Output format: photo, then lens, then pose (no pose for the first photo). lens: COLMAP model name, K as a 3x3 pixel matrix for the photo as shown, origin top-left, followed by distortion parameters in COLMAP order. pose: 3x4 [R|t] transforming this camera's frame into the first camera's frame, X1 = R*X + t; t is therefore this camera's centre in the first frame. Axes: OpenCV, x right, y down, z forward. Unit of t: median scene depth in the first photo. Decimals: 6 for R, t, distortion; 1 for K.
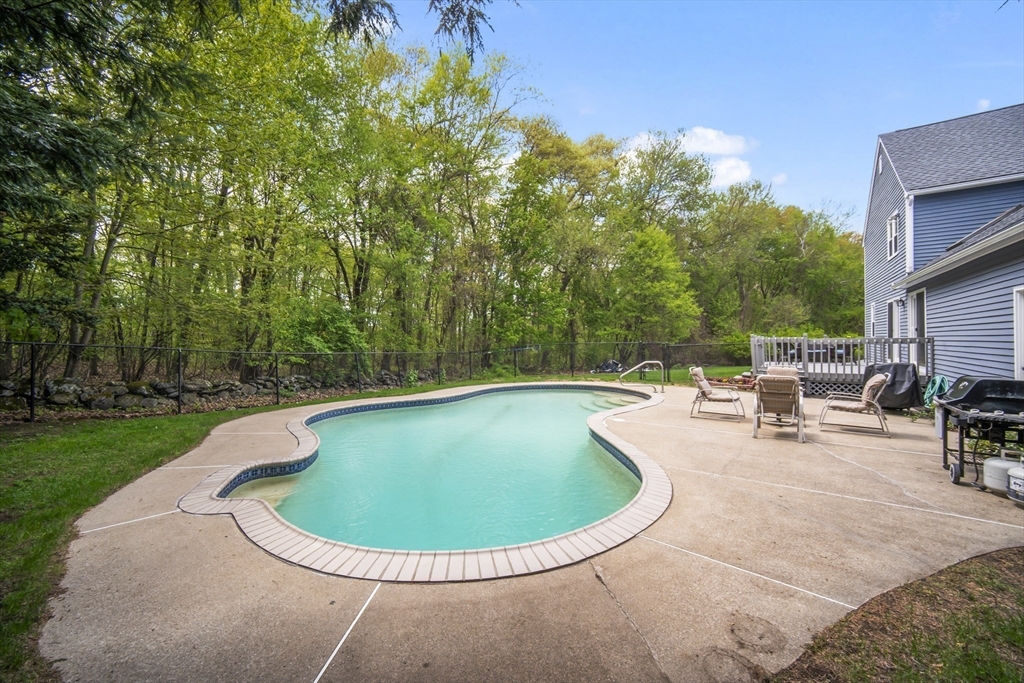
lens RADIAL K [[408.8, 0, 501.9], [0, 408.8, 342.5], [0, 0, 1]] dist [0.002439, 0.000078]
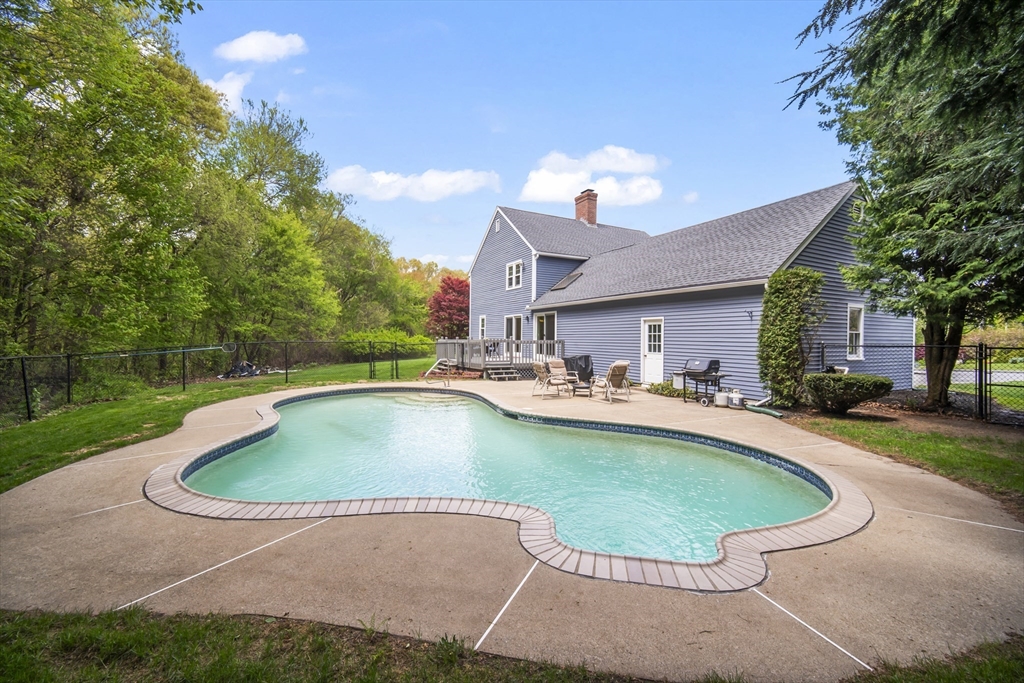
lens RADIAL K [[408.8, 0, 500.8], [0, 408.8, 338.2], [0, 0, 1]] dist [0.002439, 0.000078]
pose [[0.471540, 0.012199, 0.881760, -0.454634], [-0.008272, 0.999922, -0.009410, -0.001118], [-0.881806, -0.002857, 0.471604, 0.297697]]
